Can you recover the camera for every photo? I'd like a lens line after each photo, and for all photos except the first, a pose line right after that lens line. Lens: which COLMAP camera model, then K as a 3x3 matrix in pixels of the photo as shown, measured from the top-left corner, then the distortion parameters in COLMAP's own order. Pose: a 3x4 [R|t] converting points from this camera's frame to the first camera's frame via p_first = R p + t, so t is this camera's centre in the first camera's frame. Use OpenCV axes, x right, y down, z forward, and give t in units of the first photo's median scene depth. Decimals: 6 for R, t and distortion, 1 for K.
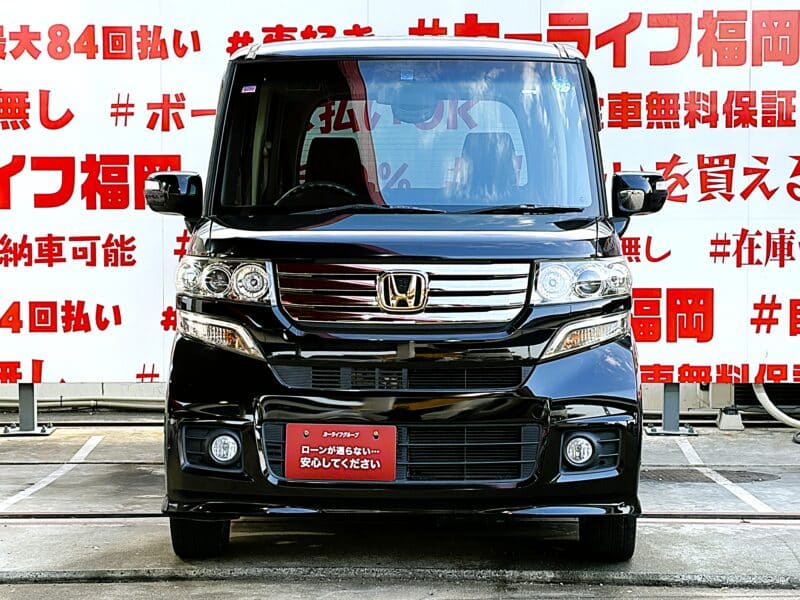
lens RADIAL K [[2138.3, 0, 400.0], [0, 2138.3, 300.0], [0, 0, 1]] dist [0.263168, 0.709879]
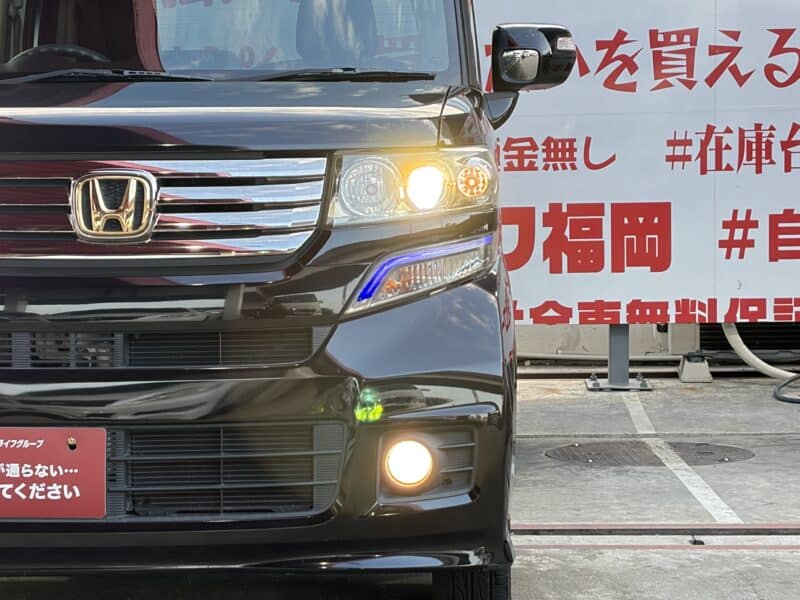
lens RADIAL K [[1832.5, 0, 400.0], [0, 1832.5, 300.0], [0, 0, 1]] dist [0.214533, -0.403784]
pose [[0.999516, -0.013328, -0.028119, 0.065973], [0.014431, 0.999119, 0.039407, 0.002245], [0.027569, -0.039793, 0.998828, 0.329476]]
